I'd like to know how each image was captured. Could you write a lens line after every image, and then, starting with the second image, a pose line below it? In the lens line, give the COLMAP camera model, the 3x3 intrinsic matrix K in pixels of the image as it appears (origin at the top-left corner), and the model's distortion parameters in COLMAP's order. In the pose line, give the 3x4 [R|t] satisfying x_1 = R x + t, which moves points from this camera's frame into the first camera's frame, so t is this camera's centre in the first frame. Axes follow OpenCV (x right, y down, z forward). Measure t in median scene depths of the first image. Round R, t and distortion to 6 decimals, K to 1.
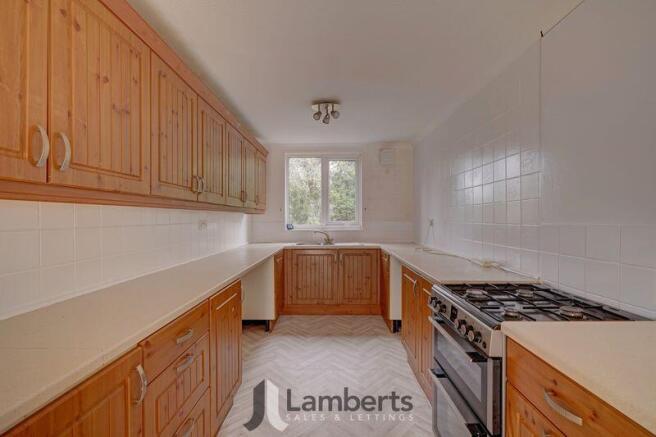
lens RADIAL K [[268.1, 0, 328.0], [0, 268.1, 218.5], [0, 0, 1]] dist [0.000028, -0.000018]
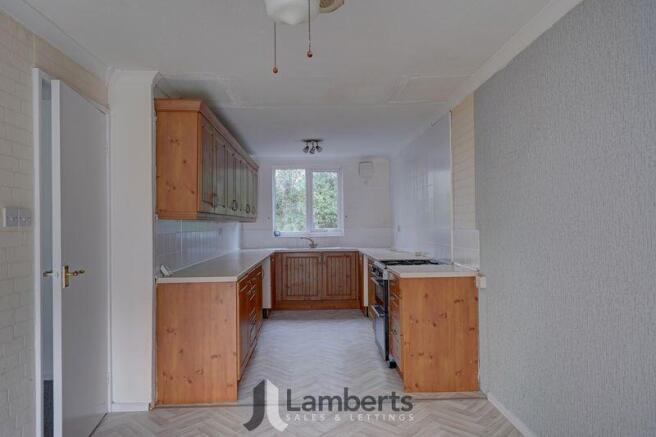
lens RADIAL K [[409.8, 0, 327.0], [0, 409.8, 227.3], [0, 0, 1]] dist [-0.001273, -0.000599]
pose [[0.998579, -0.009611, 0.052418, -0.031787], [0.009397, 0.999946, 0.004326, 0.000249], [-0.052457, -0.003827, 0.998616, -0.756576]]
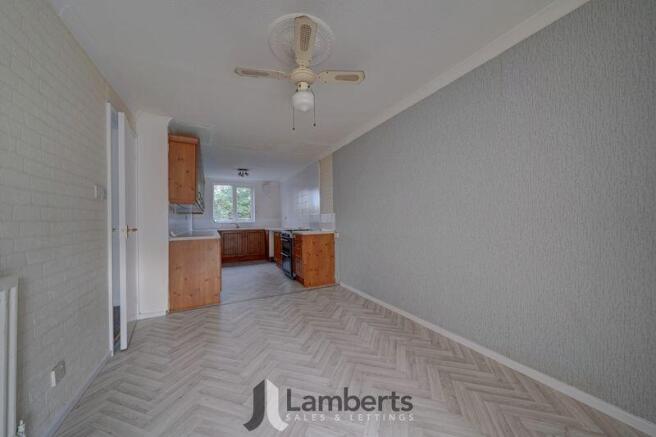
lens RADIAL K [[216.1, 0, 320.4], [0, 216.1, 221.5], [0, 0, 1]] dist [0.000650, 0.000028]
pose [[0.894606, -0.010015, 0.446744, -0.189659], [0.010846, 0.999941, 0.000697, 0.048552], [-0.446724, 0.004222, 0.894662, -0.815013]]
